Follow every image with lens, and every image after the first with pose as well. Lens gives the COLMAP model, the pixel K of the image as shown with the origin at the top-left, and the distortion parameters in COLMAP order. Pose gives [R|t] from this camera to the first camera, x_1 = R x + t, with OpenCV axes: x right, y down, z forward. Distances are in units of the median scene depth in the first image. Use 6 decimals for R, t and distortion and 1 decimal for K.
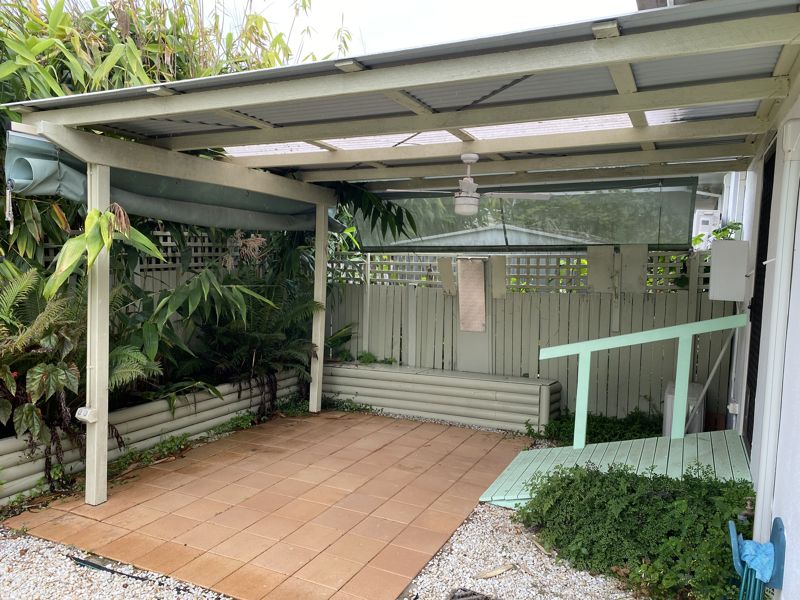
lens RADIAL K [[619.5, 0, 400.0], [0, 619.5, 300.0], [0, 0, 1]] dist [0.033914, -0.008778]
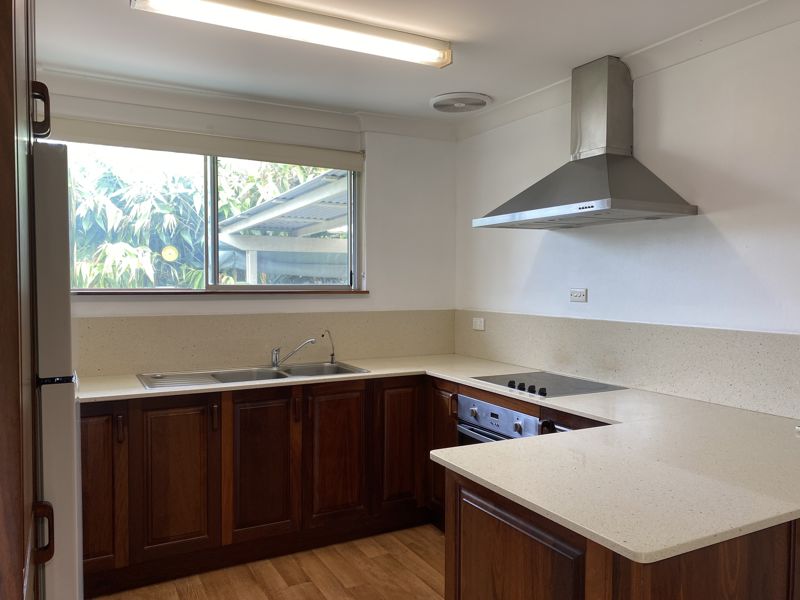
lens RADIAL K [[619.5, 0, 400.0], [0, 619.5, 300.0], [0, 0, 1]] dist [0.033914, -0.008778]
pose [[0.800395, -0.014392, -0.599301, 0.989746], [-0.016661, 0.998792, -0.046237, 0.012407], [0.599242, 0.046993, 0.799188, -0.223171]]
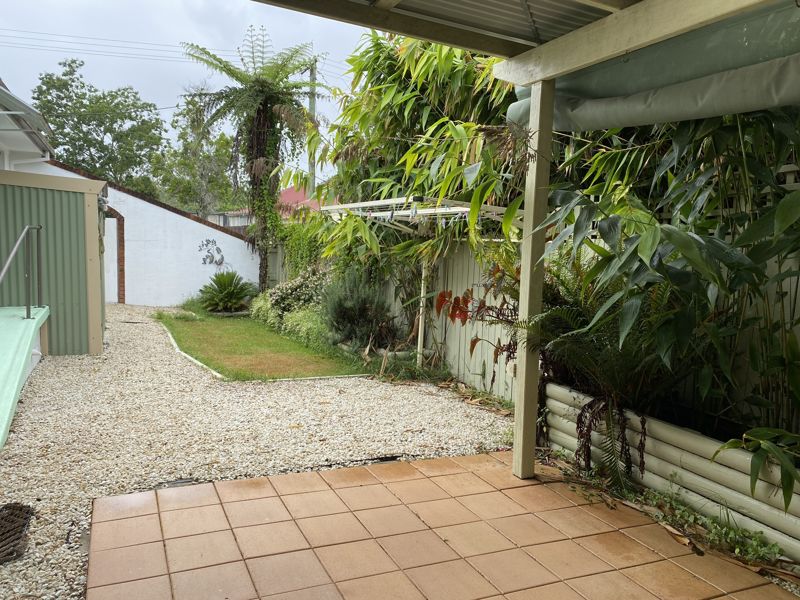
lens RADIAL K [[619.5, 0, 400.0], [0, 619.5, 300.0], [0, 0, 1]] dist [0.033914, -0.008778]
pose [[-0.631478, 0.027147, -0.774919, 0.303192], [-0.106692, 0.986839, 0.121514, -0.006855], [0.768019, 0.159411, -0.620270, 1.409015]]
